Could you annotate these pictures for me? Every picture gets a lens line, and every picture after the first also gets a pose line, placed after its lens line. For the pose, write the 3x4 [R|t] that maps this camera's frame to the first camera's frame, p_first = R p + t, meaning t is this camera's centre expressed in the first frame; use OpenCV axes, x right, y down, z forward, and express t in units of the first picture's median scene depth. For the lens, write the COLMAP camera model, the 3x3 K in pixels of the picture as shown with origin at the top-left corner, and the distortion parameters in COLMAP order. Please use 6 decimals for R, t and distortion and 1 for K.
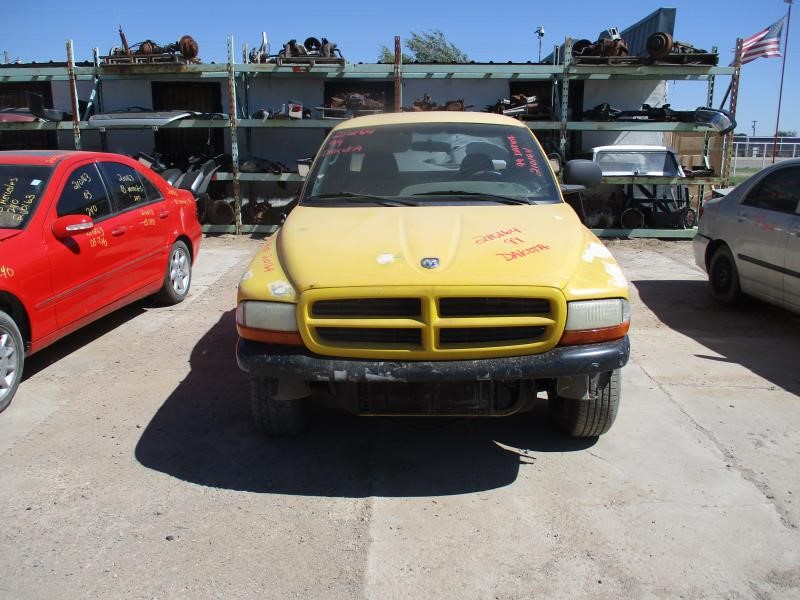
lens RADIAL K [[616.1, 0, 400.0], [0, 616.1, 300.0], [0, 0, 1]] dist [-0.014523, -0.006942]
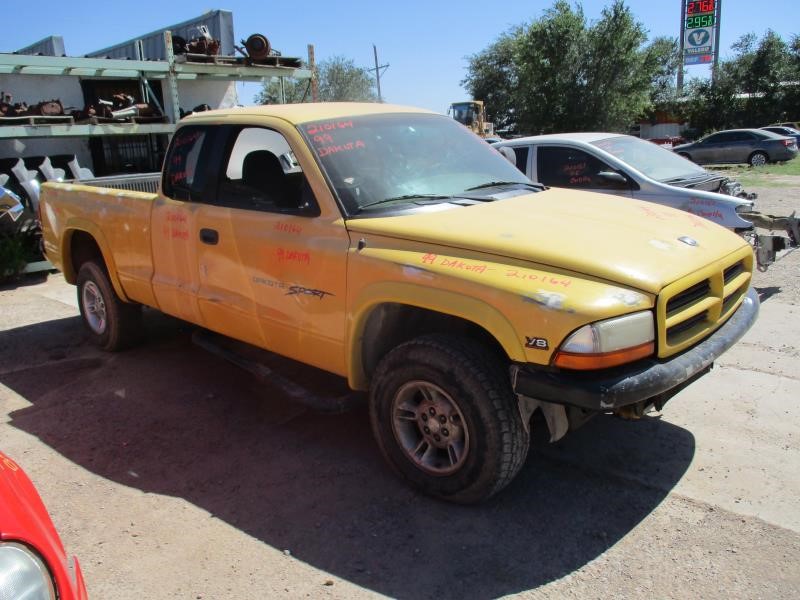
lens RADIAL K [[631.6, 0, 400.0], [0, 631.6, 300.0], [0, 0, 1]] dist [-0.011719, -0.006666]
pose [[0.690104, -0.213307, 0.691561, -0.578190], [0.224600, 0.971519, 0.075531, -0.085325], [-0.687976, 0.103200, 0.718358, 0.337157]]
